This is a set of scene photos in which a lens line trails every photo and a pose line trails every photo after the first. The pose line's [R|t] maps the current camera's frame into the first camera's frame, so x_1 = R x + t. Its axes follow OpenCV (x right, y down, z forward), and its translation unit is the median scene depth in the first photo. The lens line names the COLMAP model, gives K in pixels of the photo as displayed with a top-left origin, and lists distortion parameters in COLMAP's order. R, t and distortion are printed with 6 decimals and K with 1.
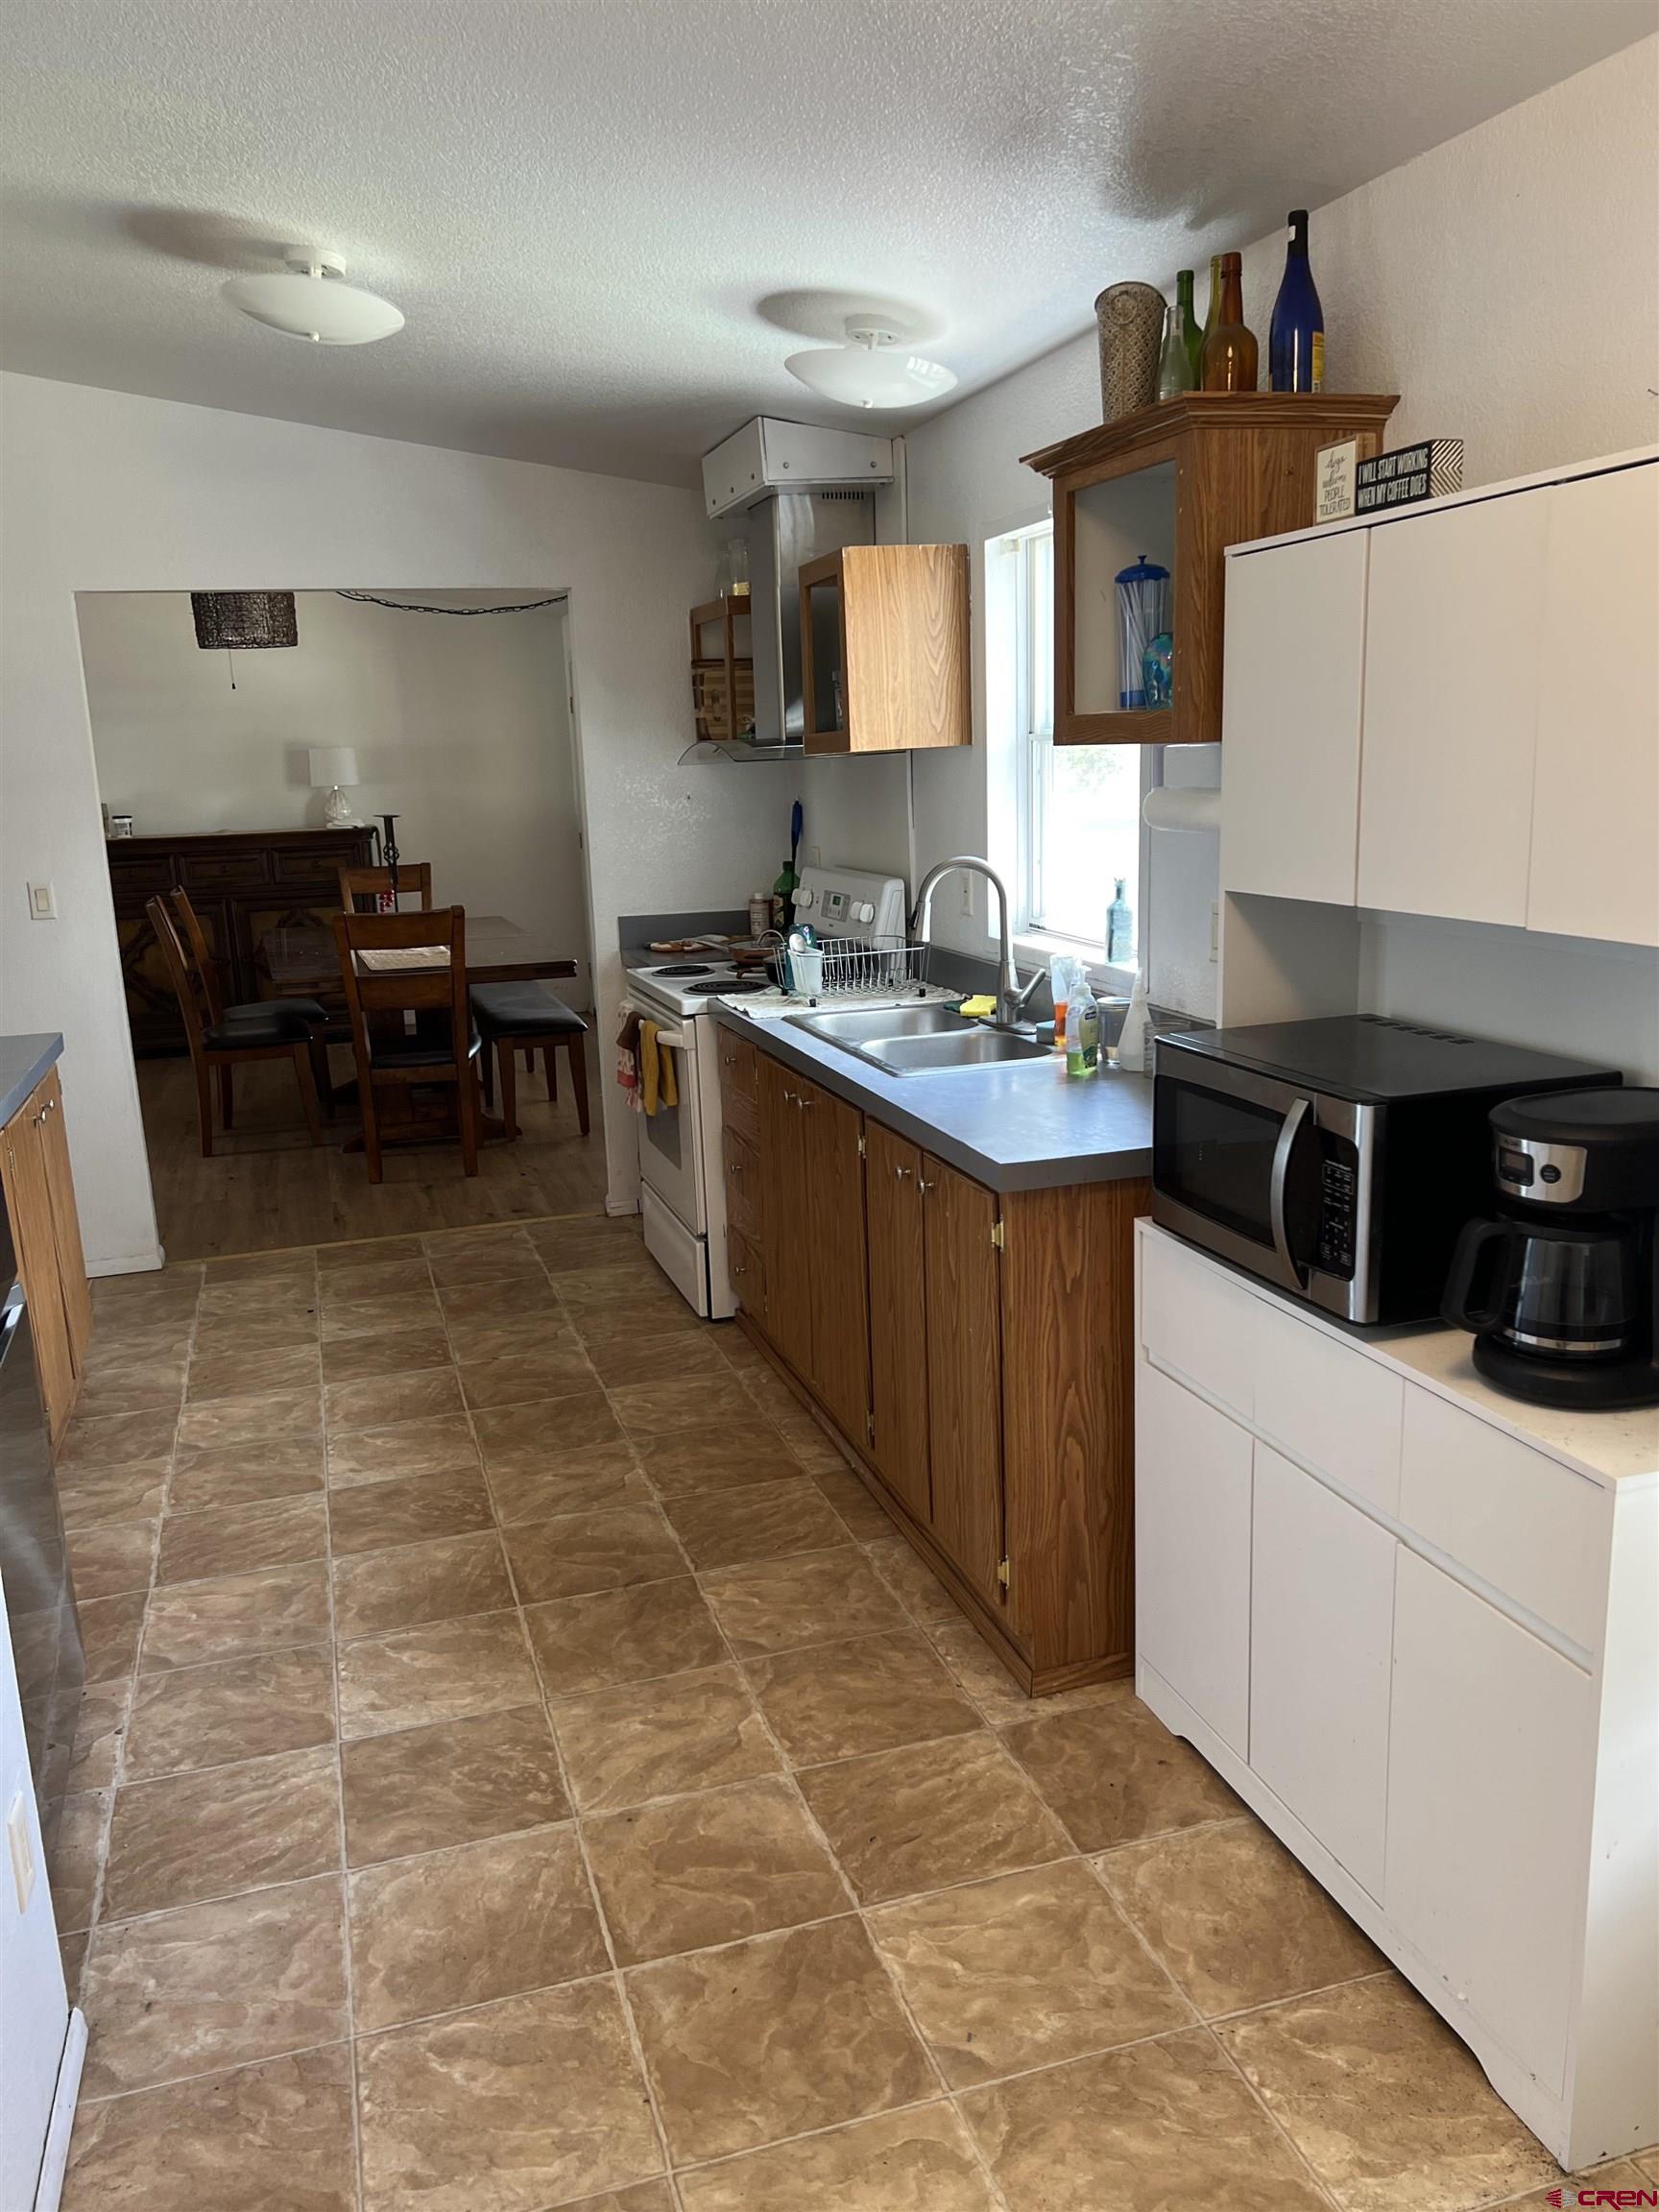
lens RADIAL K [[1658.7, 0, 830.8], [0, 1658.7, 1102.0], [0, 0, 1]] dist [0.031020, -0.040896]
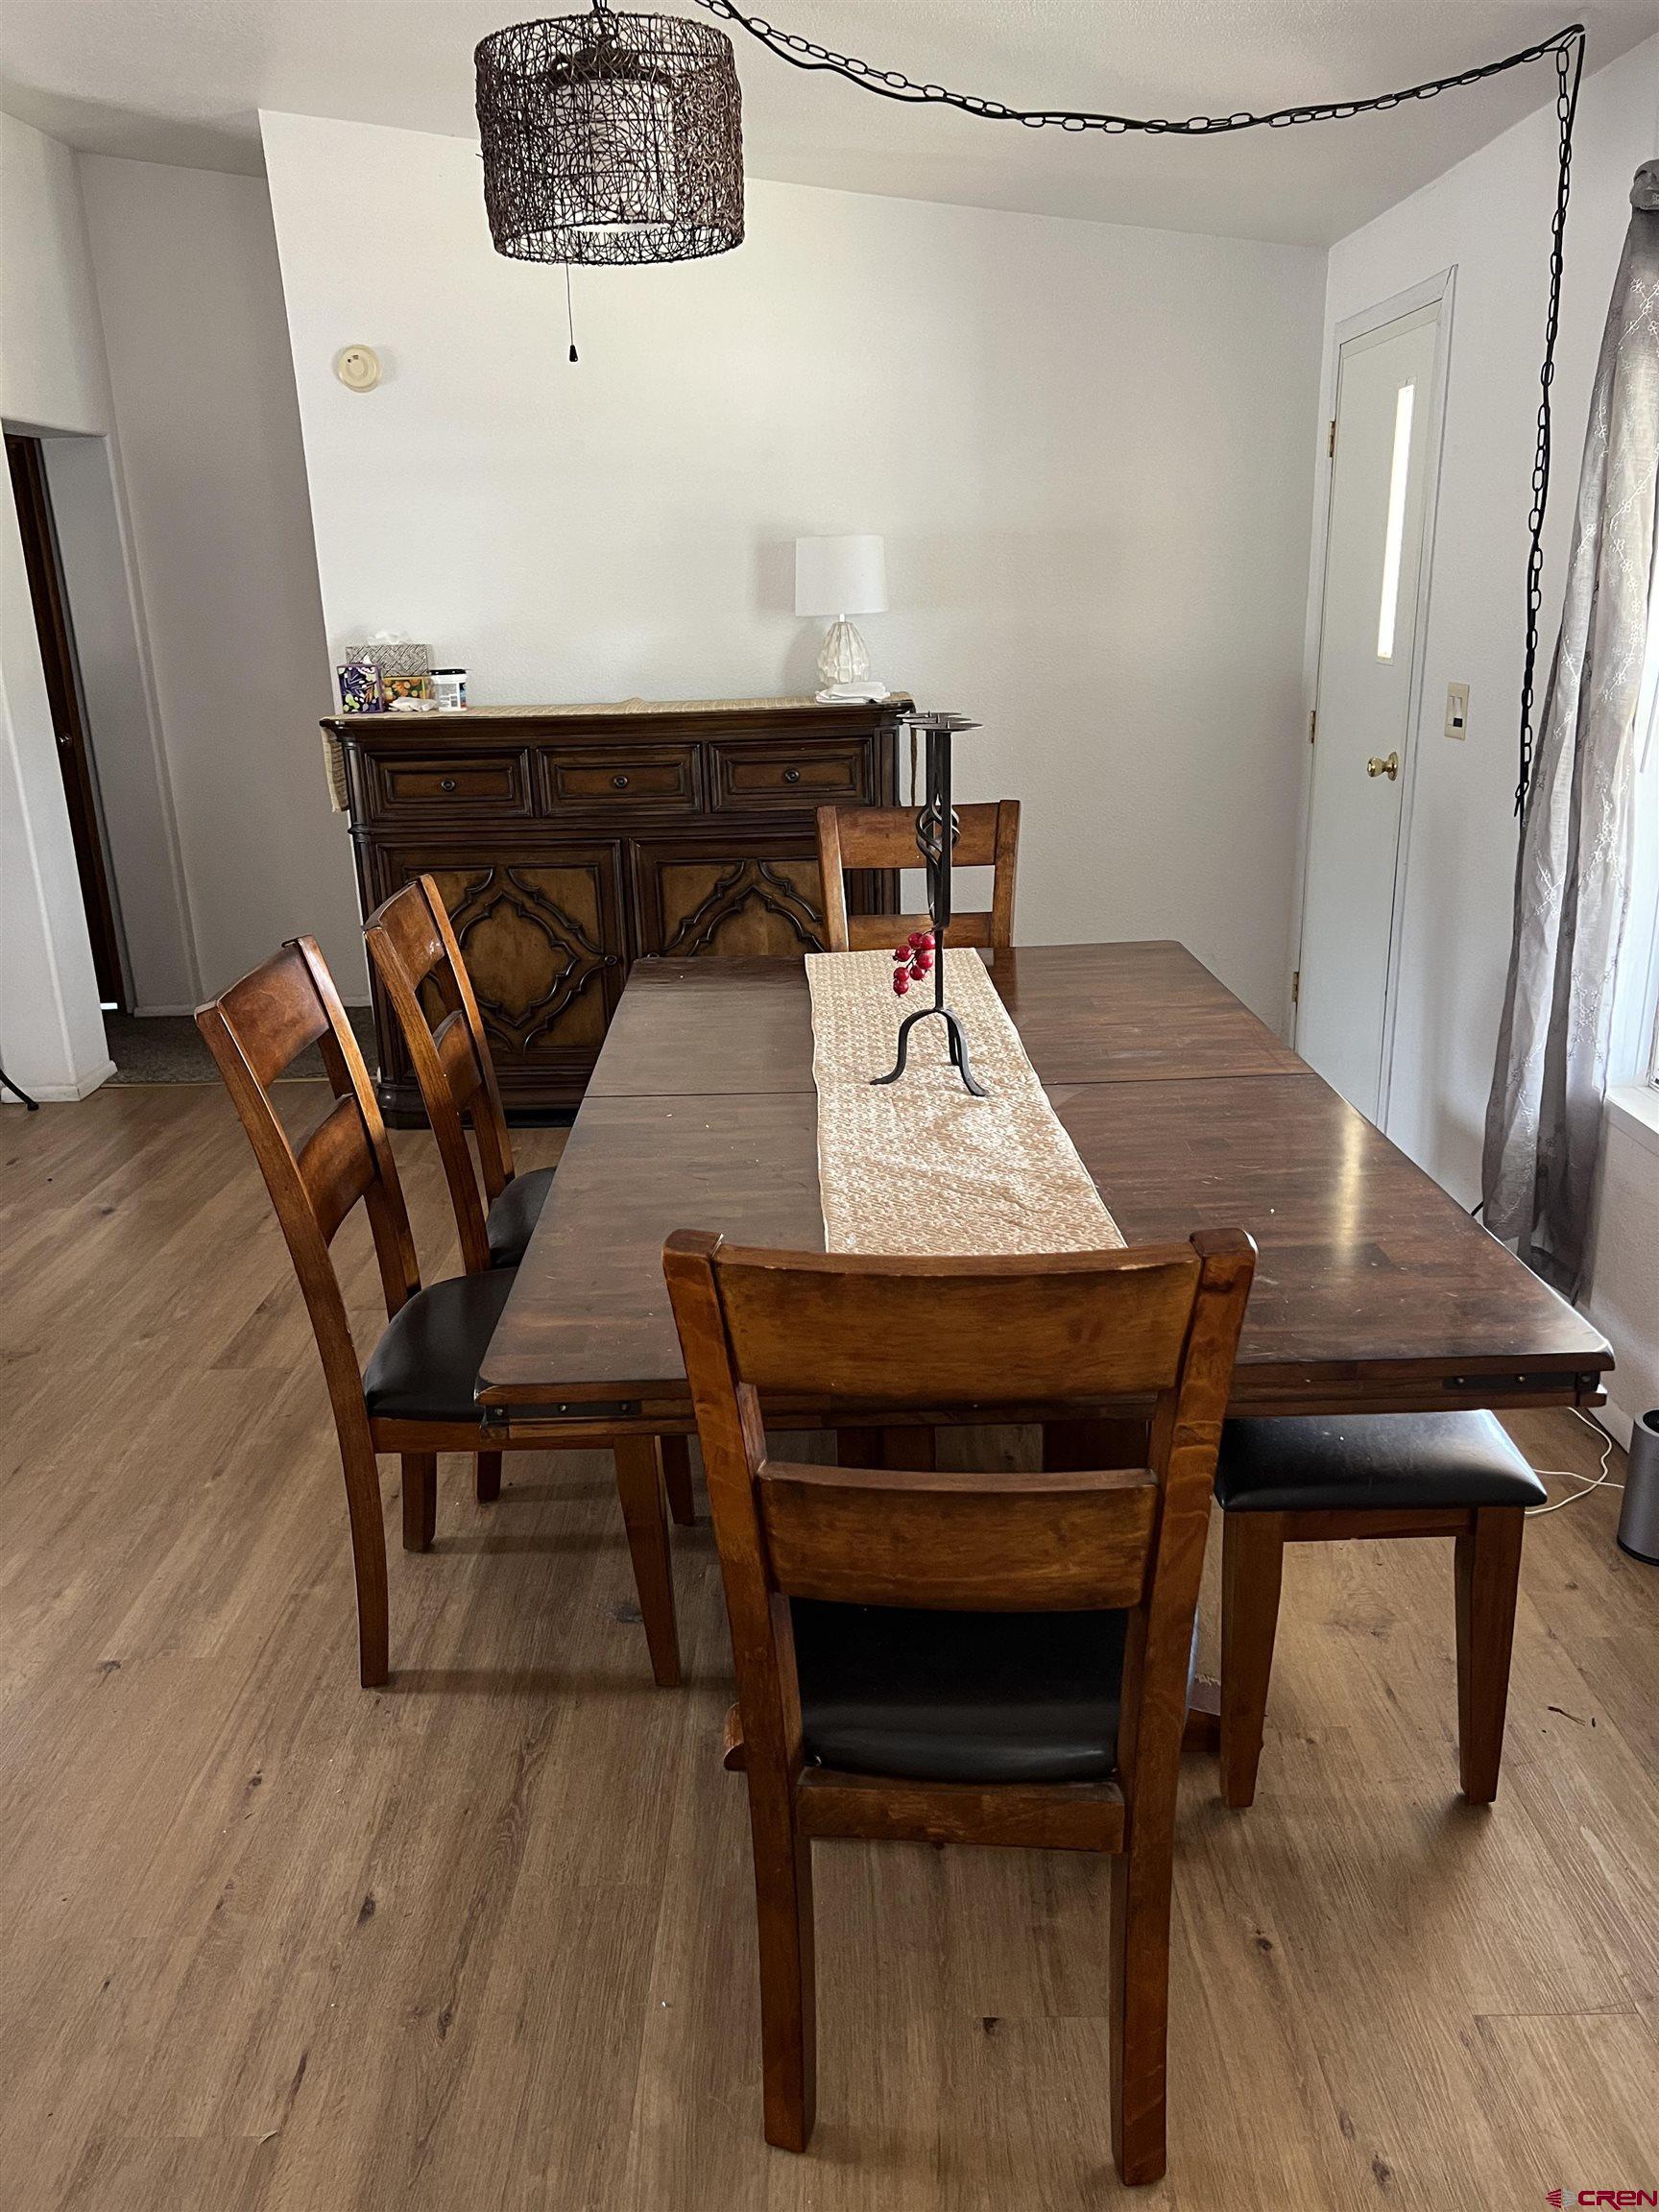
lens RADIAL K [[1658.7, 0, 818.6], [0, 1658.7, 1110.0], [0, 0, 1]] dist [0.031020, -0.040896]
pose [[0.947905, 0.103462, -0.301285, -0.453955], [-0.070402, 0.990441, 0.118620, -0.335376], [0.310677, -0.091229, 0.946127, 1.687058]]
